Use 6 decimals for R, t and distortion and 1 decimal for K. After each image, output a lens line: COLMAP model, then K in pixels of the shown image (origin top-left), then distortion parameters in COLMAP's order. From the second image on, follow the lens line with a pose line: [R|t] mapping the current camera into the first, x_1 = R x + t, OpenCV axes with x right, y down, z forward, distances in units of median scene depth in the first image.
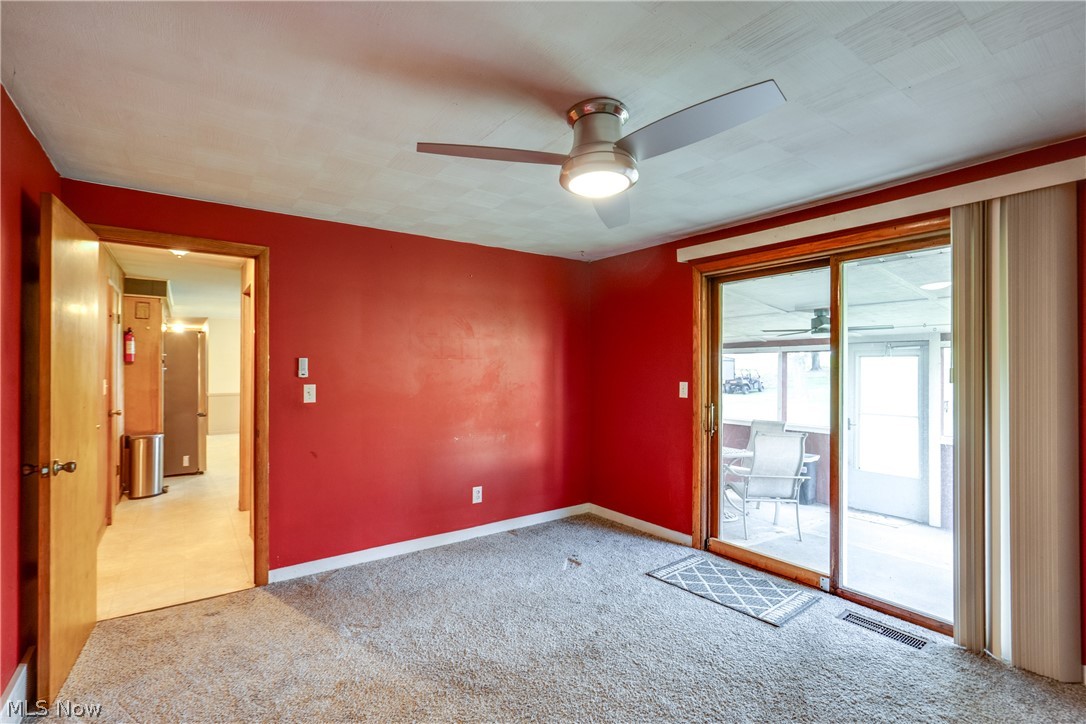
lens RADIAL K [[498.4, 0, 530.1], [0, 498.4, 366.7], [0, 0, 1]] dist [0.000767, 0.000866]
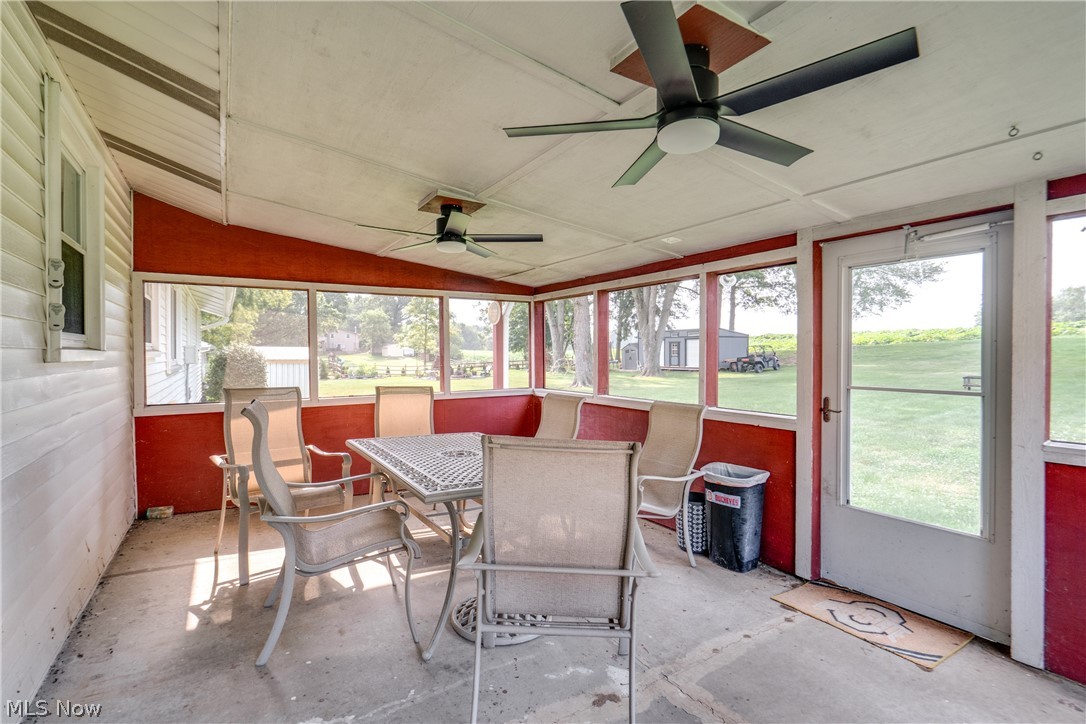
lens RADIAL K [[485.0, 0, 538.1], [0, 485.0, 354.9], [0, 0, 1]] dist [0.001321, 0.000386]
pose [[0.998899, -0.003565, -0.046781, 0.376864], [0.004093, 0.999929, 0.011186, 0.055476], [0.046738, -0.011365, 0.998843, 0.512111]]
